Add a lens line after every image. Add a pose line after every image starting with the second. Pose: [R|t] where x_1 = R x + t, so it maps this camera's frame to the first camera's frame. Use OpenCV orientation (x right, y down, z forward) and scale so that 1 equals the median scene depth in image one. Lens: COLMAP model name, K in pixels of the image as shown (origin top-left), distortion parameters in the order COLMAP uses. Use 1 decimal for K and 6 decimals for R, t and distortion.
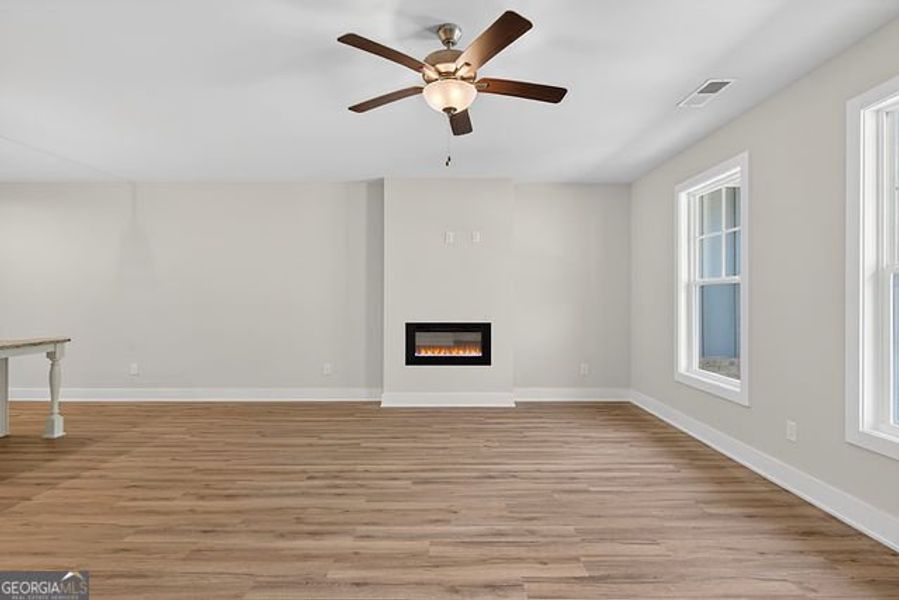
lens RADIAL K [[431.6, 0, 451.9], [0, 431.6, 299.6], [0, 0, 1]] dist [0.001916, 0.000204]
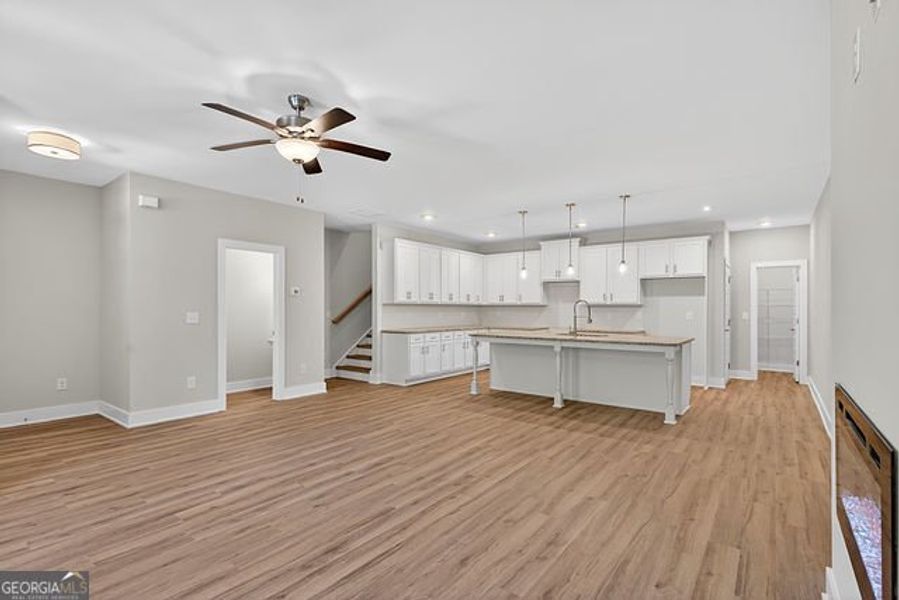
lens RADIAL K [[430.3, 0, 445.7], [0, 430.3, 307.3], [0, 0, 1]] dist [0.002318, 0.000172]
pose [[-0.615078, -0.008396, -0.788422, 0.520339], [-0.003236, 0.999962, -0.008125, 0.001946], [0.788460, -0.002446, -0.615082, 1.510885]]
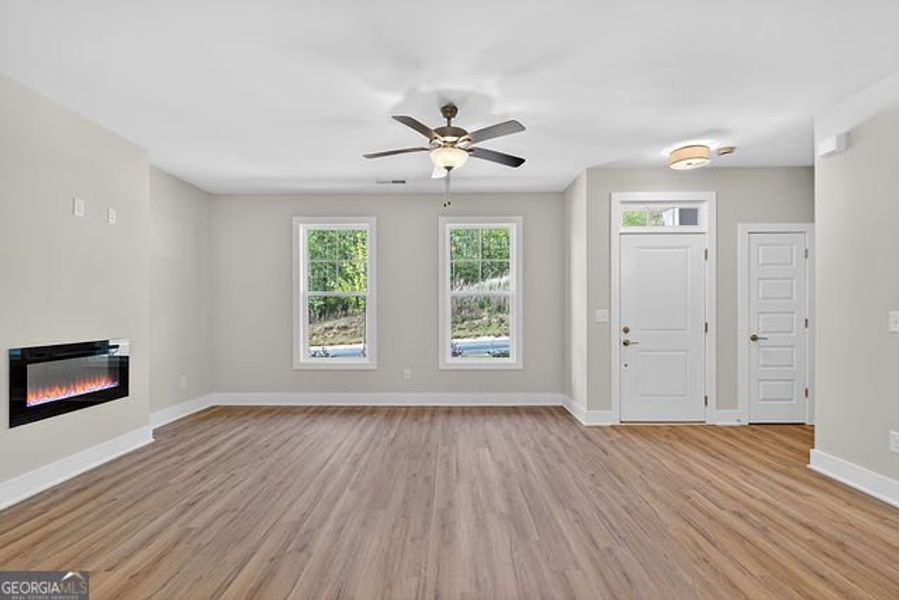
lens RADIAL K [[430.3, 0, 445.7], [0, 430.3, 307.3], [0, 0, 1]] dist [0.002318, 0.000172]
pose [[0.021832, -0.003356, 0.999756, -0.983993], [0.001011, 0.999994, 0.003335, -0.000384], [-0.999761, 0.000938, 0.021836, 0.693446]]
